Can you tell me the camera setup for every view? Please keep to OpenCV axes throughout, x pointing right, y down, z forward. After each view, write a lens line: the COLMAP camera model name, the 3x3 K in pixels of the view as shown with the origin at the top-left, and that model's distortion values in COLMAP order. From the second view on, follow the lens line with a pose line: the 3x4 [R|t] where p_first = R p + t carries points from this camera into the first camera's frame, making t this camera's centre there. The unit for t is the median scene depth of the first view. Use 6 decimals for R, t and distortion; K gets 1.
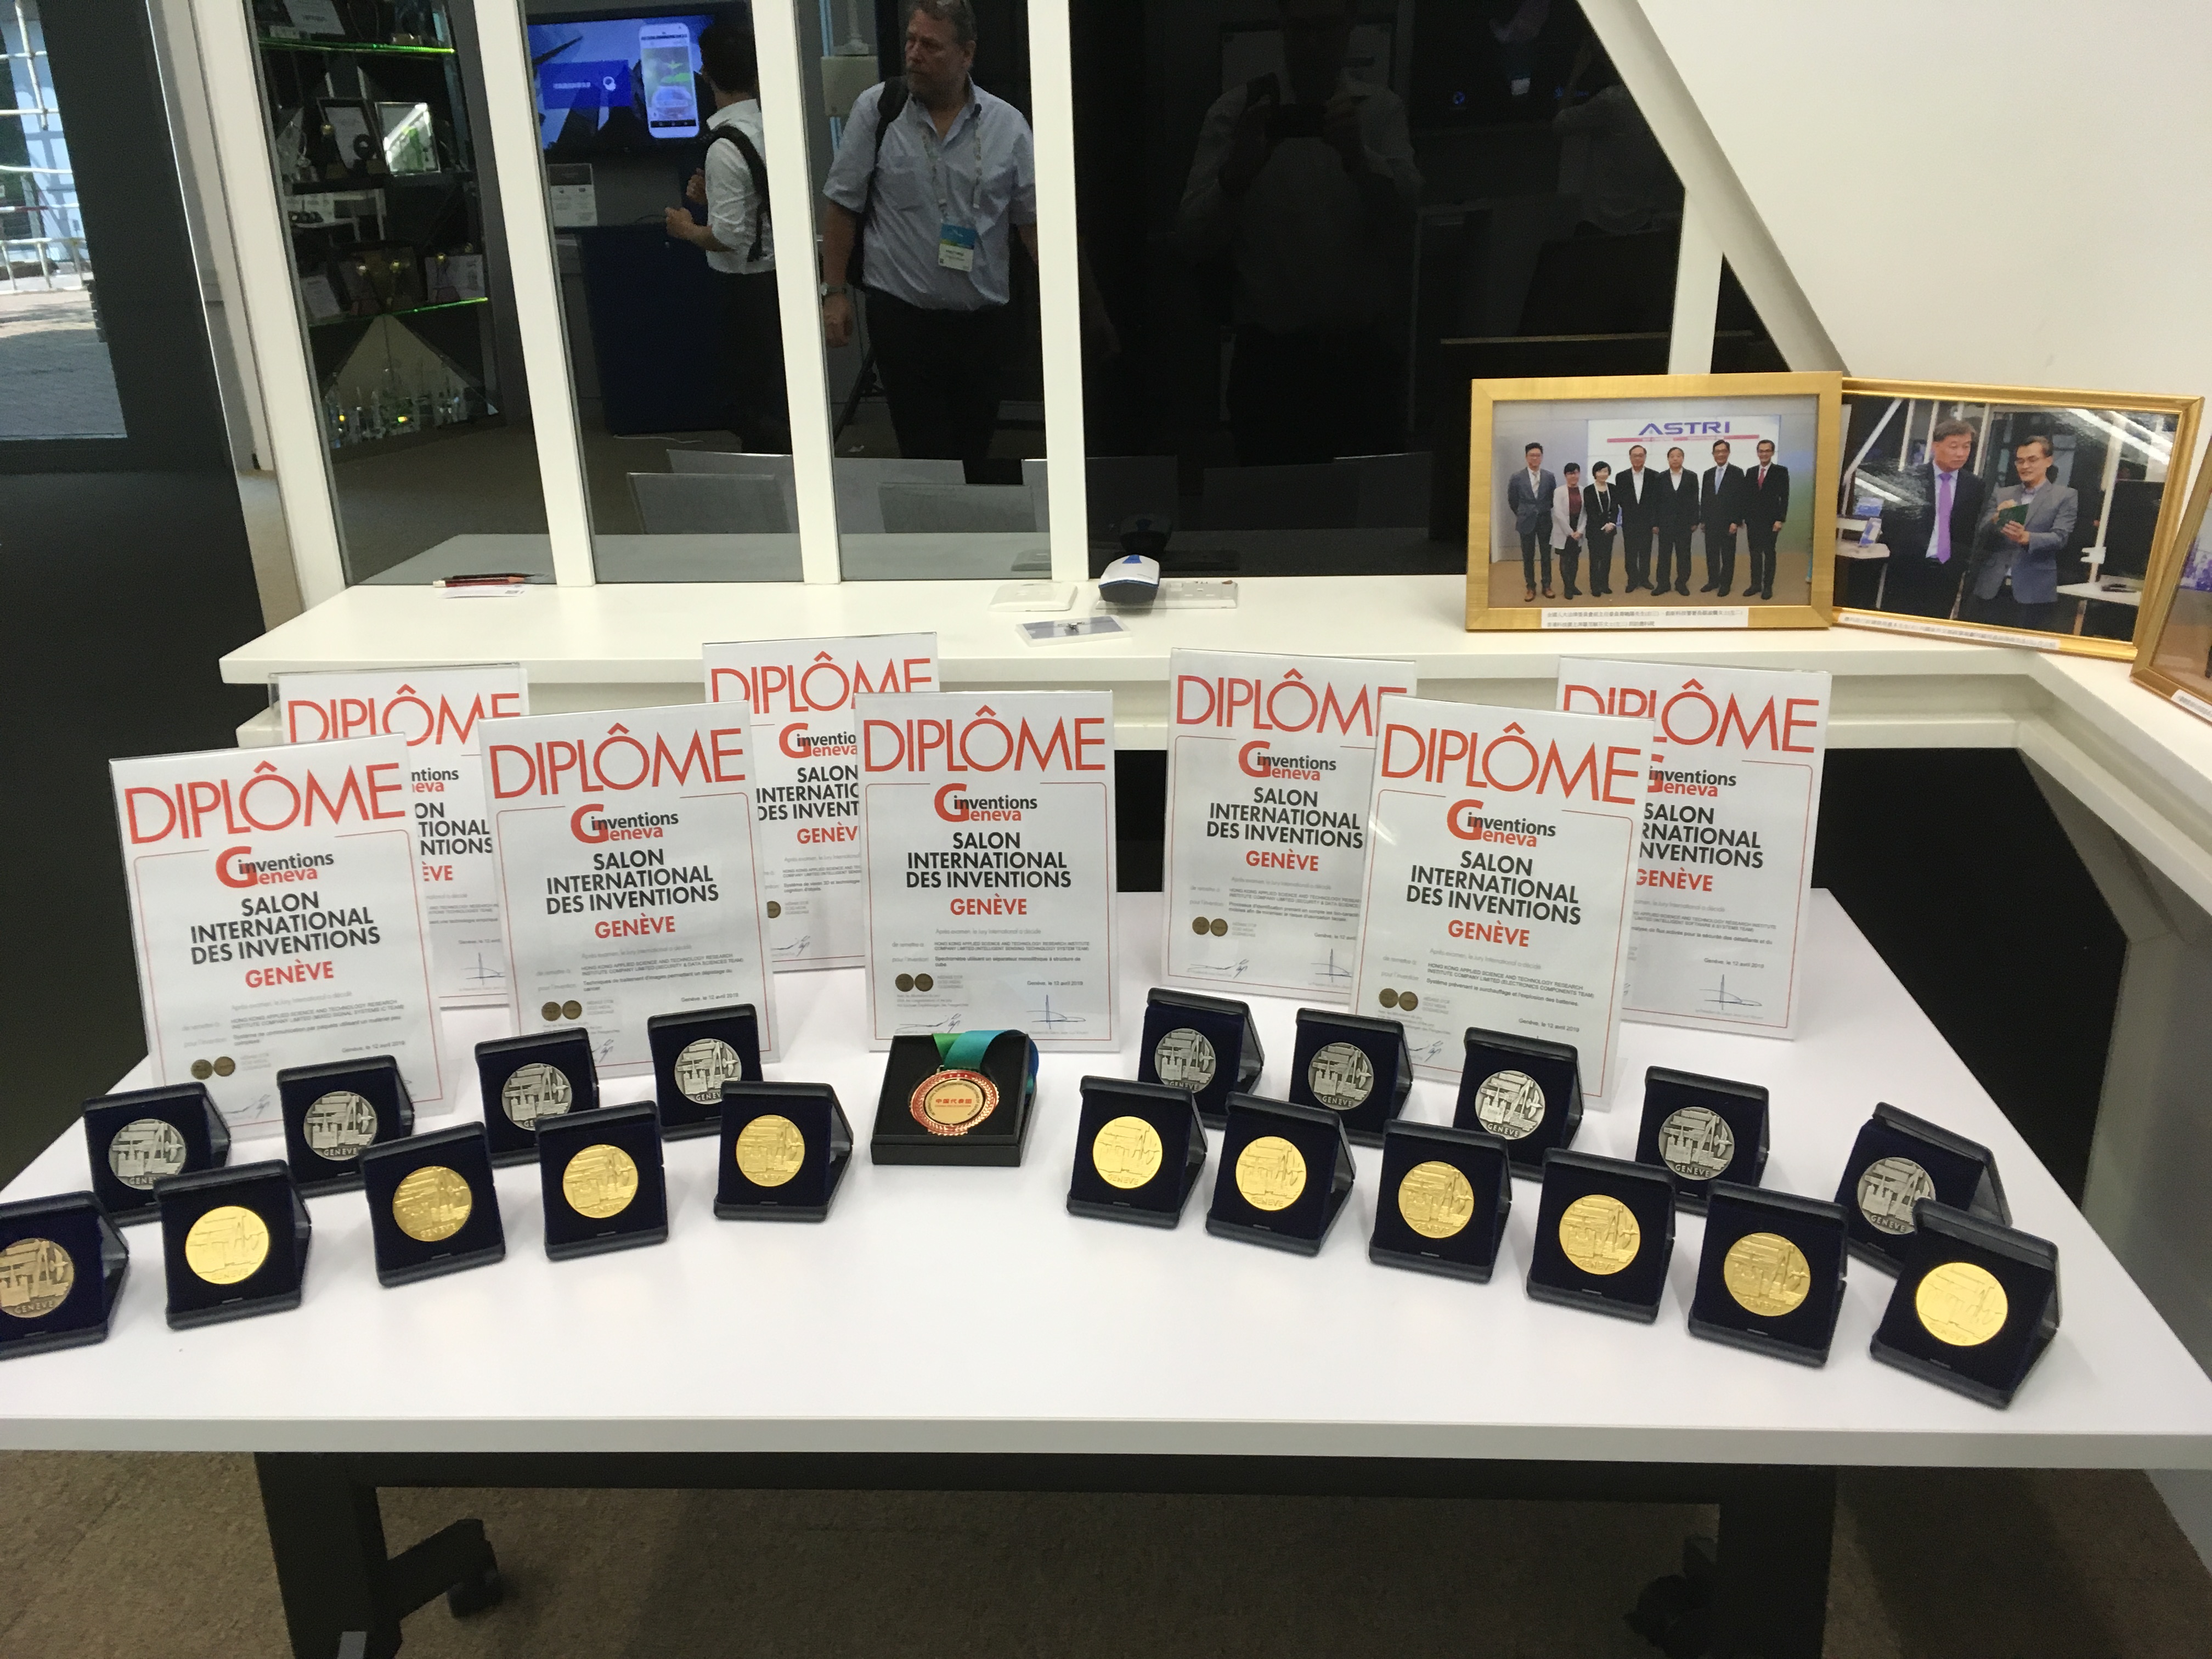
lens RADIAL K [[1890.8, 0, 1106.0], [0, 1890.8, 829.5], [0, 0, 1]] dist [0.075895, -0.105413]
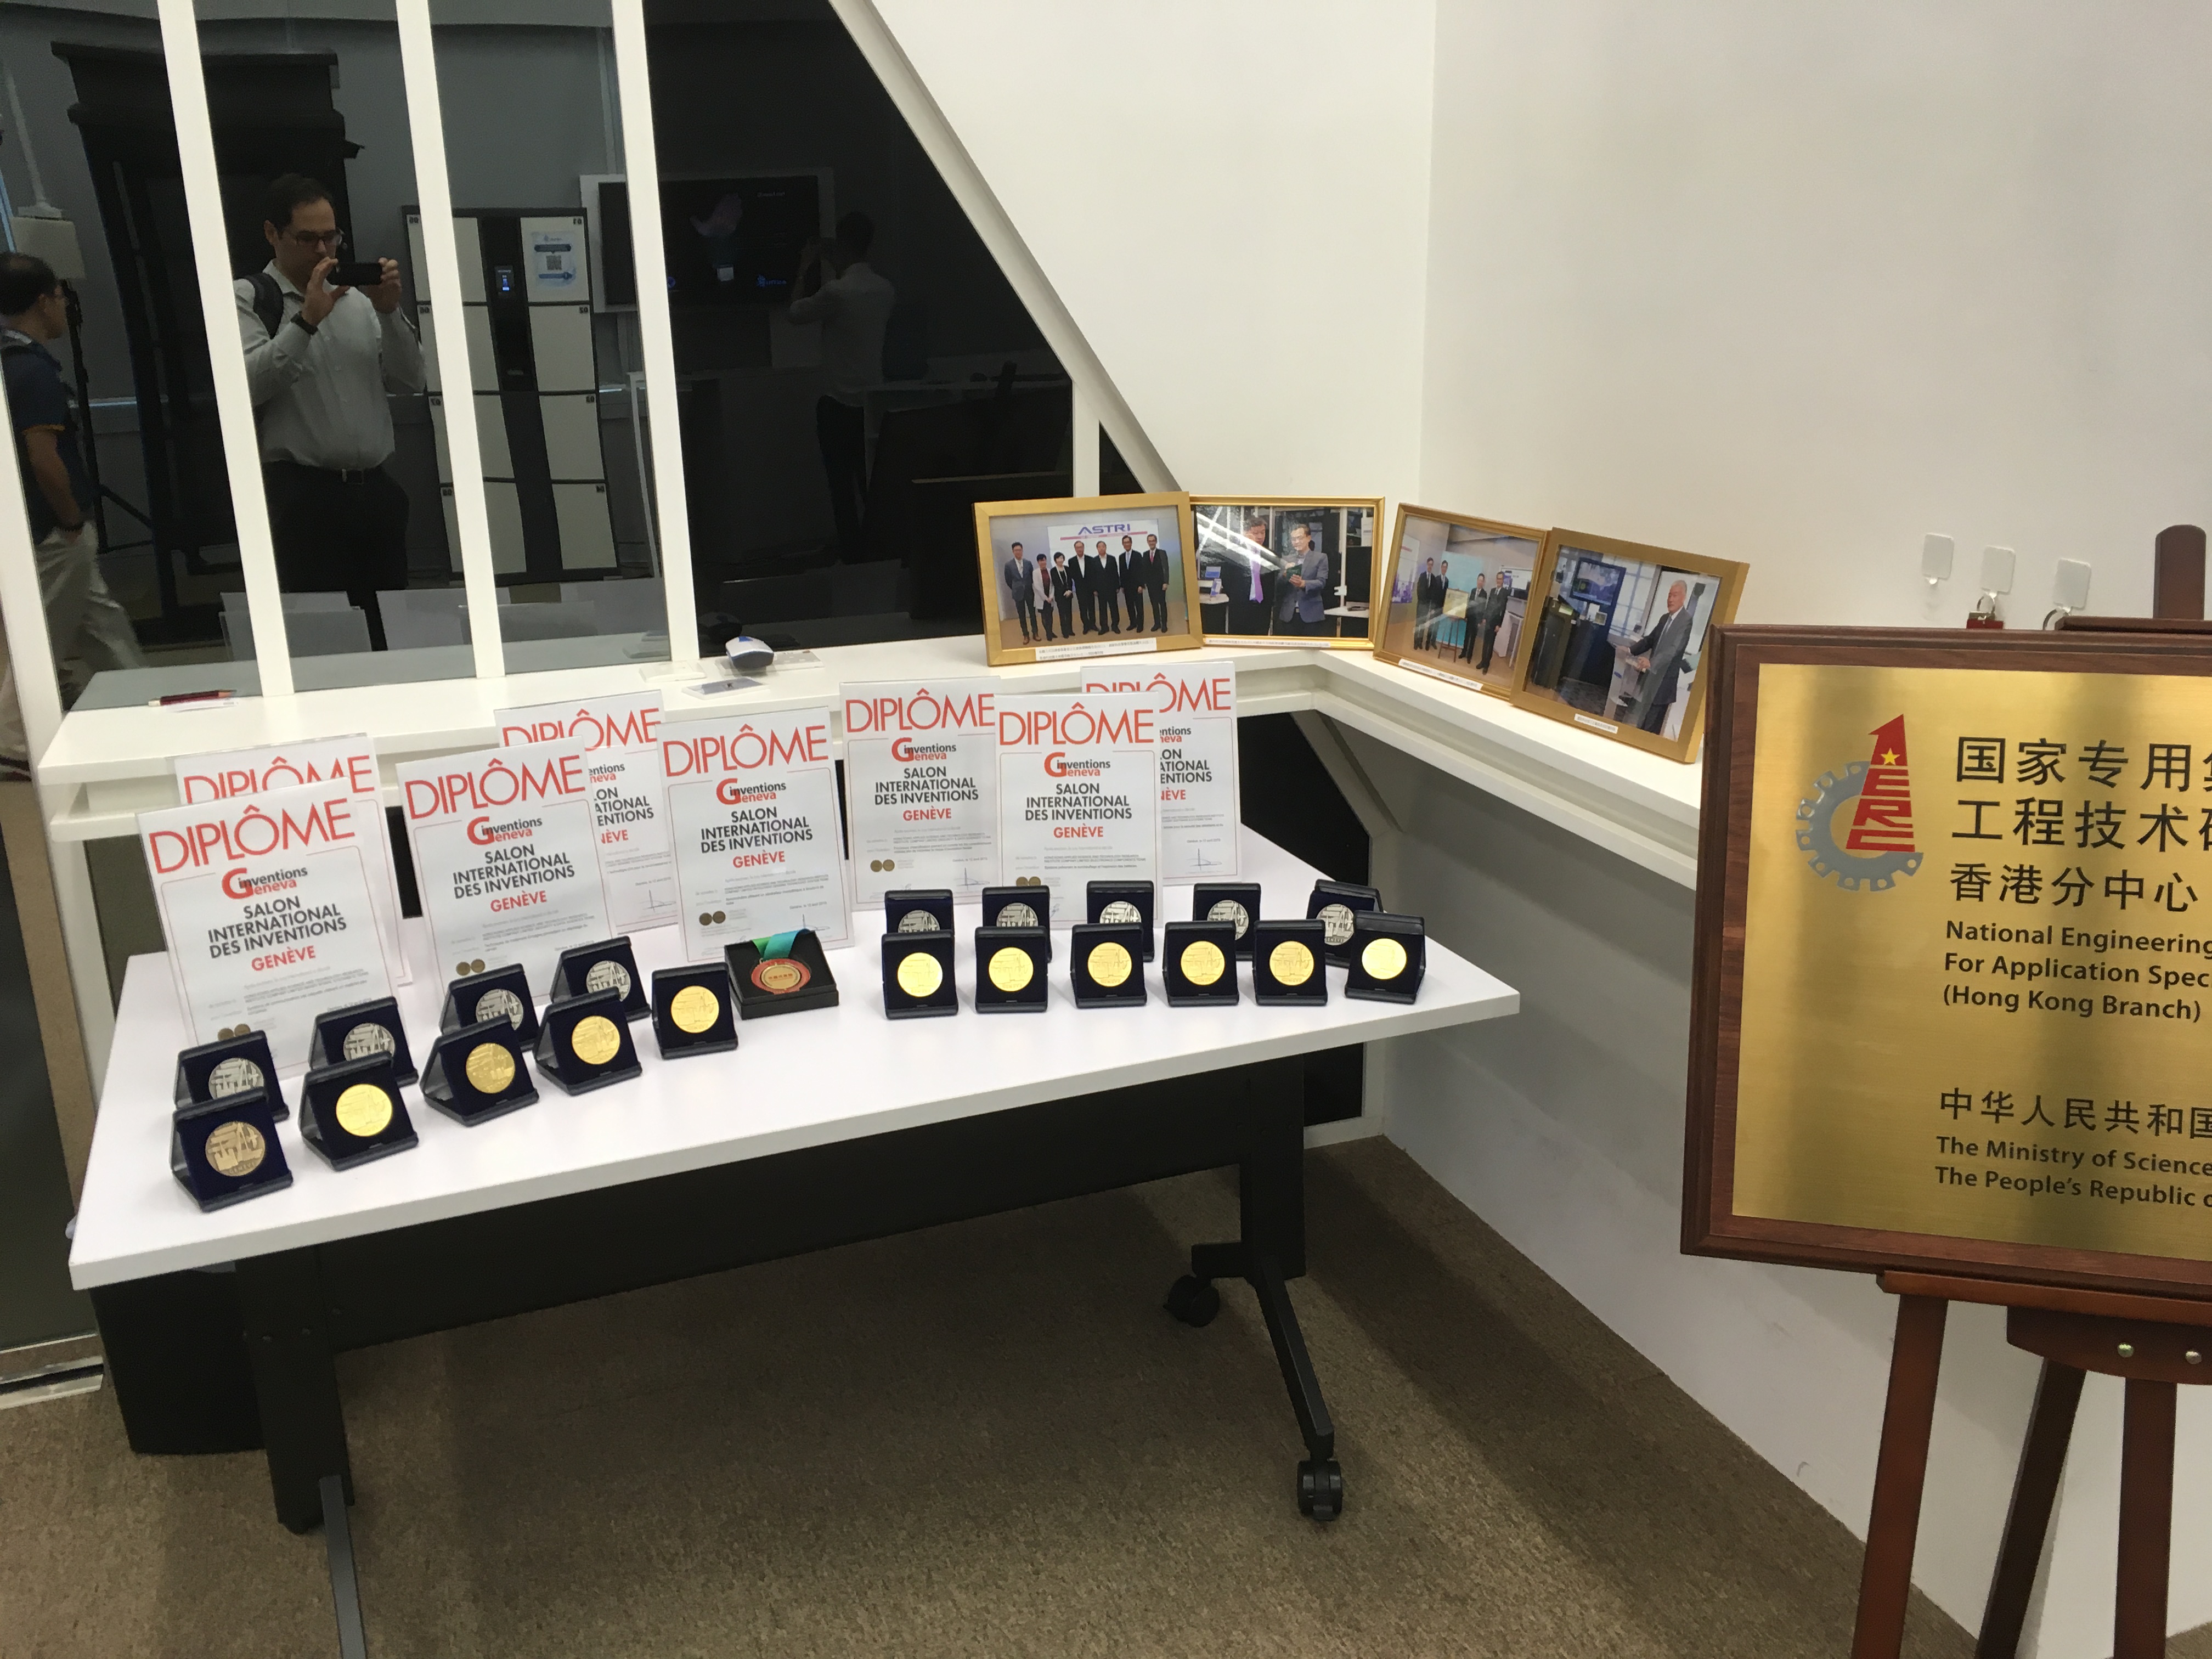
lens RADIAL K [[1890.8, 0, 1106.0], [0, 1890.8, 829.5], [0, 0, 1]] dist [0.075895, -0.105413]
pose [[0.903298, -0.110329, 0.414584, -0.398799], [0.141035, 0.989022, -0.044090, 0.112697], [-0.405169, 0.098297, 0.908942, -0.432422]]
